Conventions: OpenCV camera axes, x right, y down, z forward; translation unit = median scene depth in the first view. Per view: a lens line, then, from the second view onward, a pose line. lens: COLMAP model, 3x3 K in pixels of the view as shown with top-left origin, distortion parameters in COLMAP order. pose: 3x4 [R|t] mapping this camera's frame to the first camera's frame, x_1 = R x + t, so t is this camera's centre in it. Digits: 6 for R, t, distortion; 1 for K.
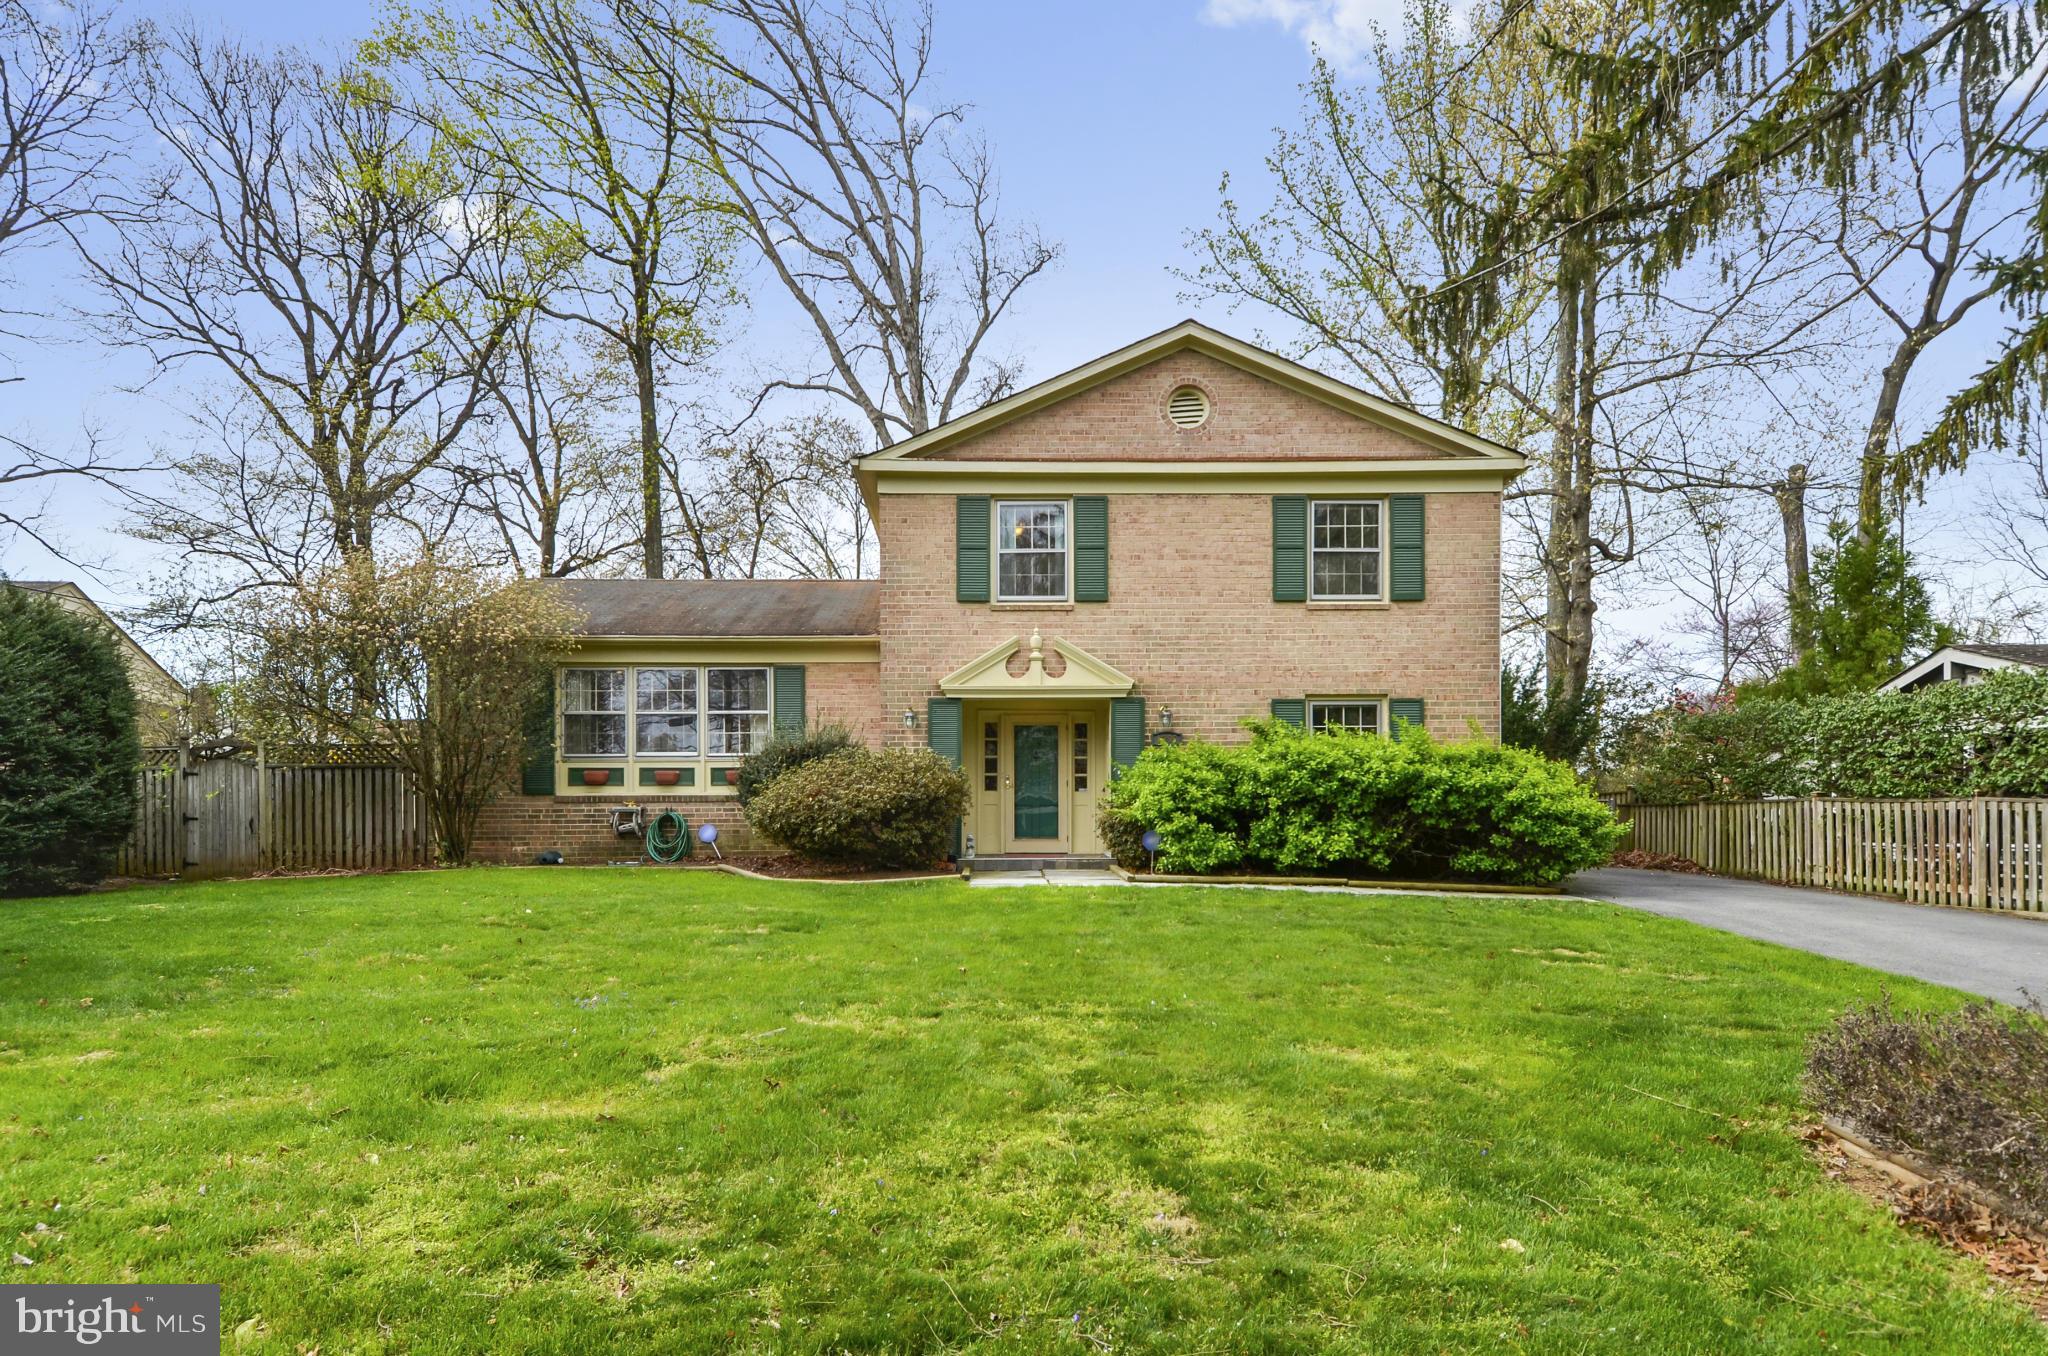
lens RADIAL K [[1211.2, 0, 1056.6], [0, 1211.2, 684.4], [0, 0, 1]] dist [0.037694, -0.030639]
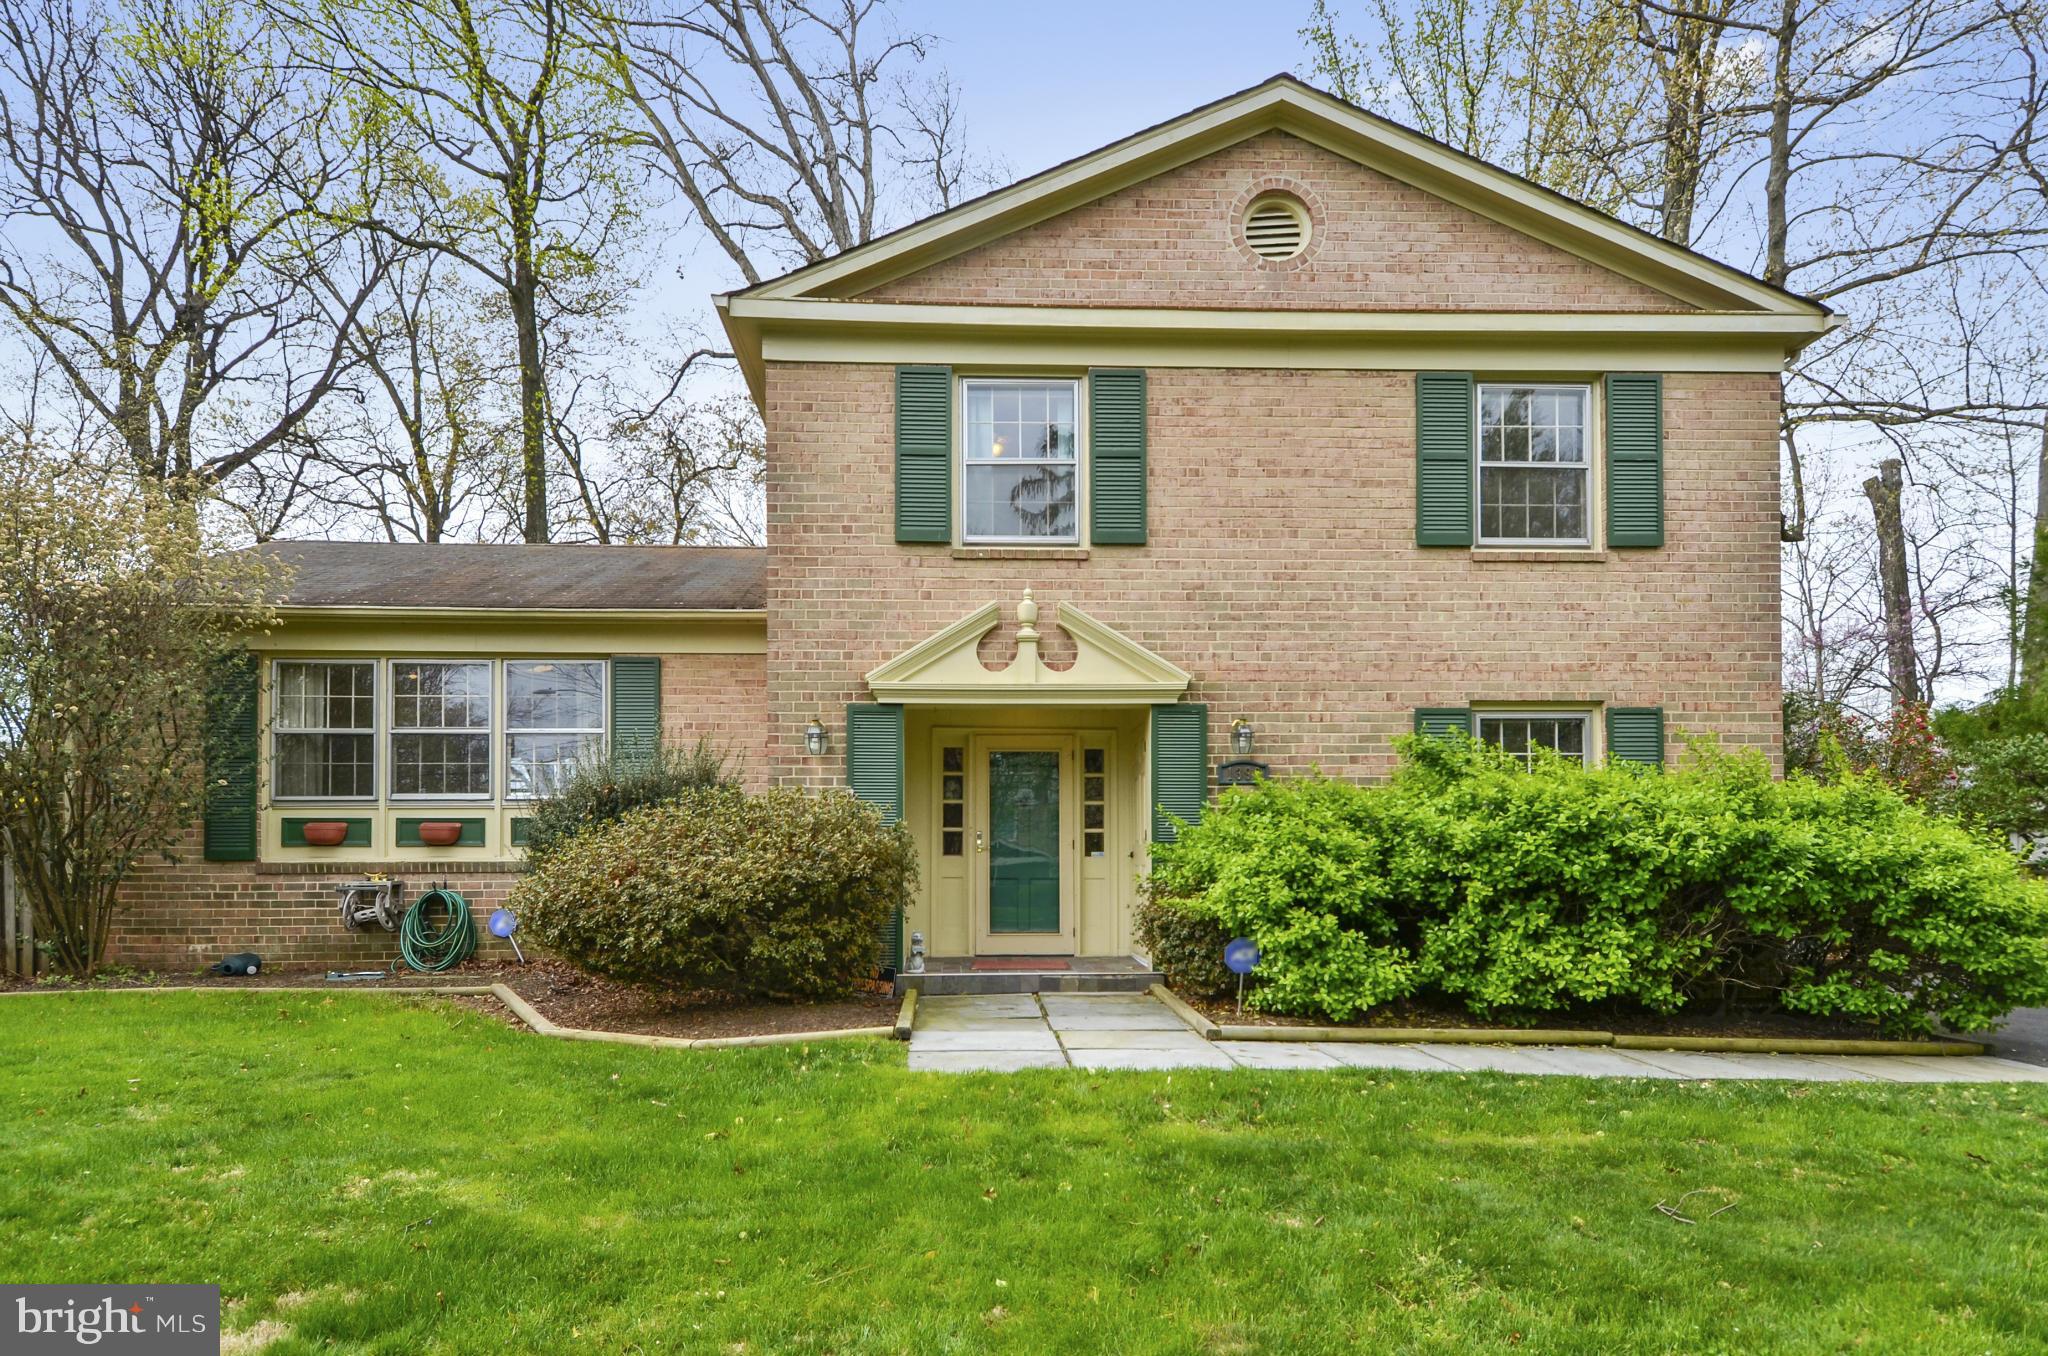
lens RADIAL K [[1103.0, 0, 995.8], [0, 1103.0, 714.9], [0, 0, 1]] dist [0.059270, -0.059718]
pose [[0.999827, 0.000450, -0.018594, -0.021872], [-0.000677, 0.999925, -0.012210, 0.022544], [0.018588, 0.012220, 0.999753, 0.442743]]
